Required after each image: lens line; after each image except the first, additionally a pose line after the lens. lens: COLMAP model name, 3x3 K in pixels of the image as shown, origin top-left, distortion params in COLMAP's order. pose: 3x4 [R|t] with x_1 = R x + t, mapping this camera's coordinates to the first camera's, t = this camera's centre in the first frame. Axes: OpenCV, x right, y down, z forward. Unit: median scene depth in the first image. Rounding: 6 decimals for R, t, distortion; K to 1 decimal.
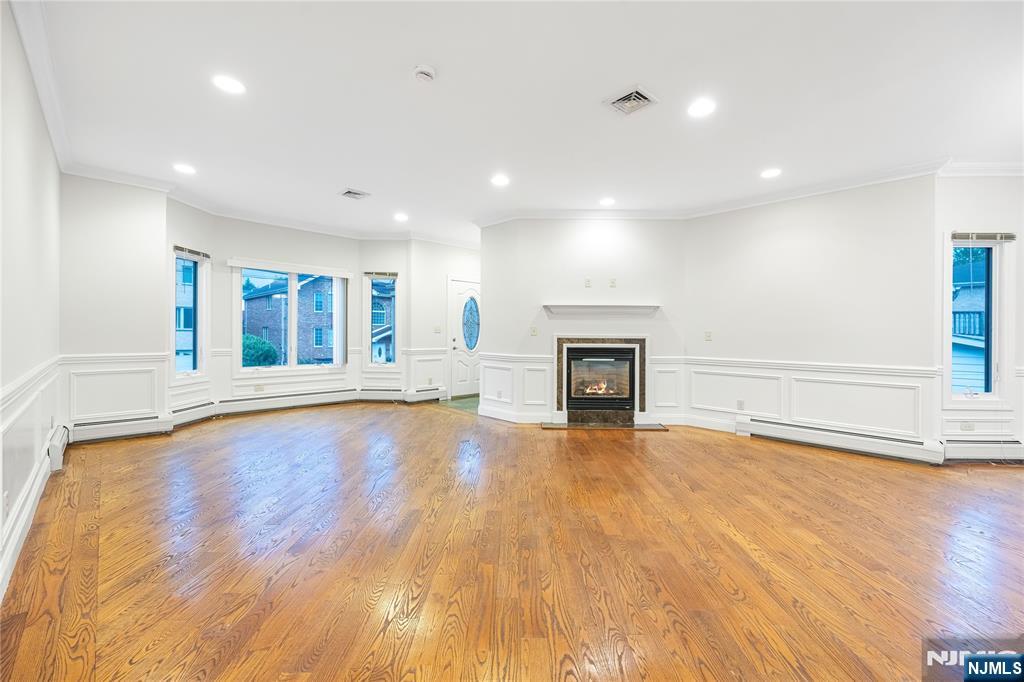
lens RADIAL K [[421.7, 0, 504.3], [0, 421.7, 340.8], [0, 0, 1]] dist [-0.003730, 0.001782]
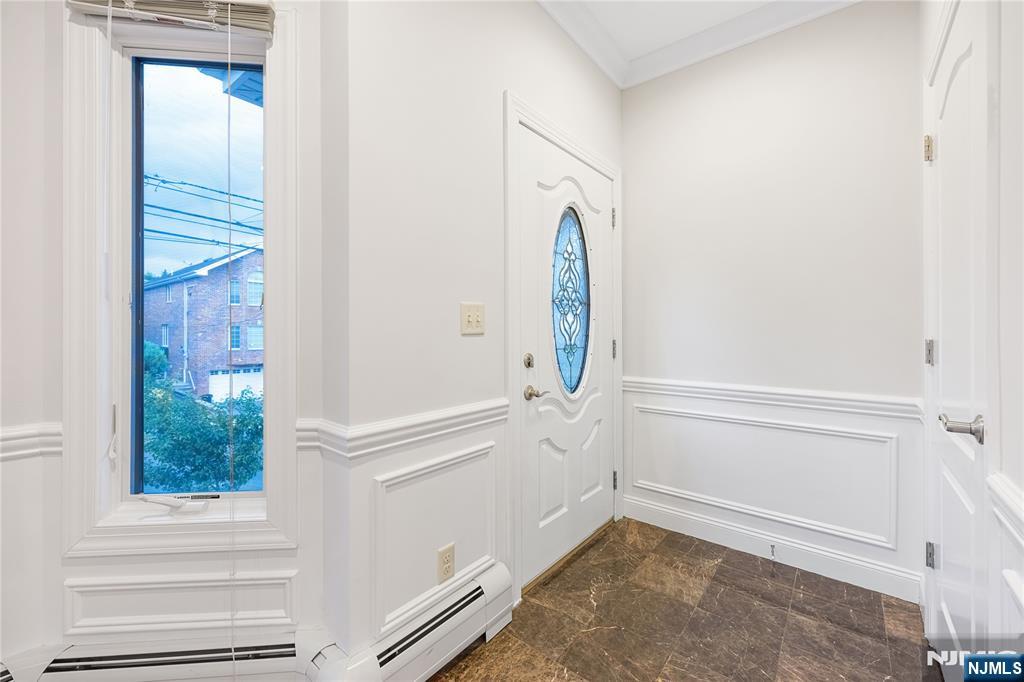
lens RADIAL K [[421.7, 0, 509.3], [0, 421.7, 326.5], [0, 0, 1]] dist [-0.003730, 0.001782]
pose [[0.992099, -0.006368, 0.125298, -0.218966], [0.009591, 0.999638, -0.025140, -0.022913], [-0.125093, 0.026143, 0.991801, 1.013598]]
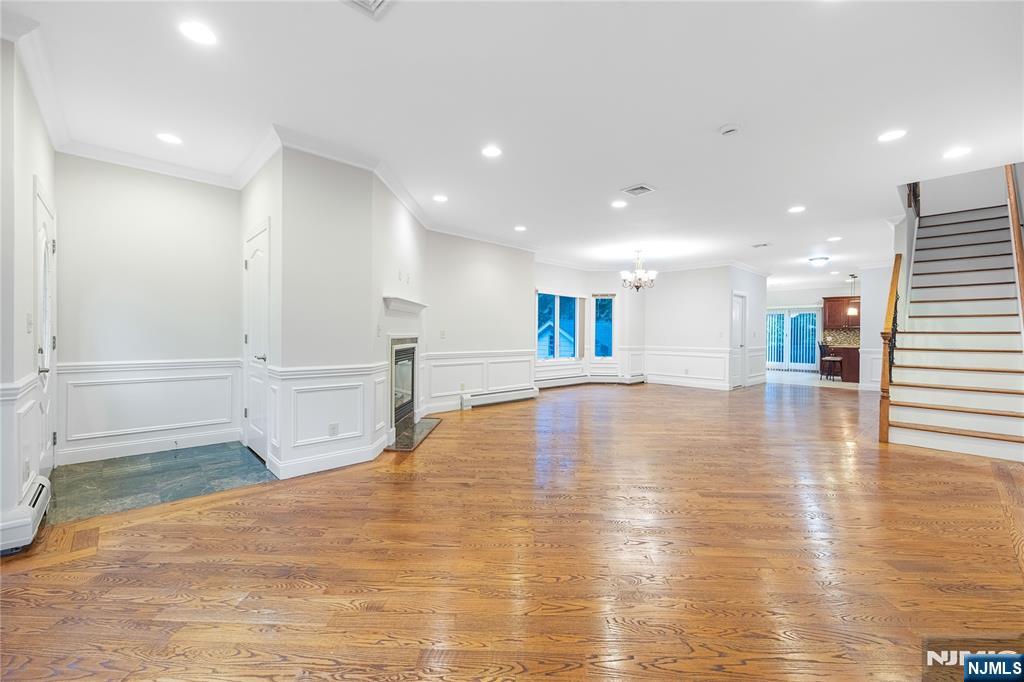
lens RADIAL K [[421.7, 0, 508.9], [0, 421.7, 343.2], [0, 0, 1]] dist [-0.003730, 0.001782]
pose [[0.009568, -0.033474, 0.999394, -0.678784], [0.009803, 0.999395, 0.033380, -0.023078], [-0.999906, 0.009478, 0.009890, 0.765014]]
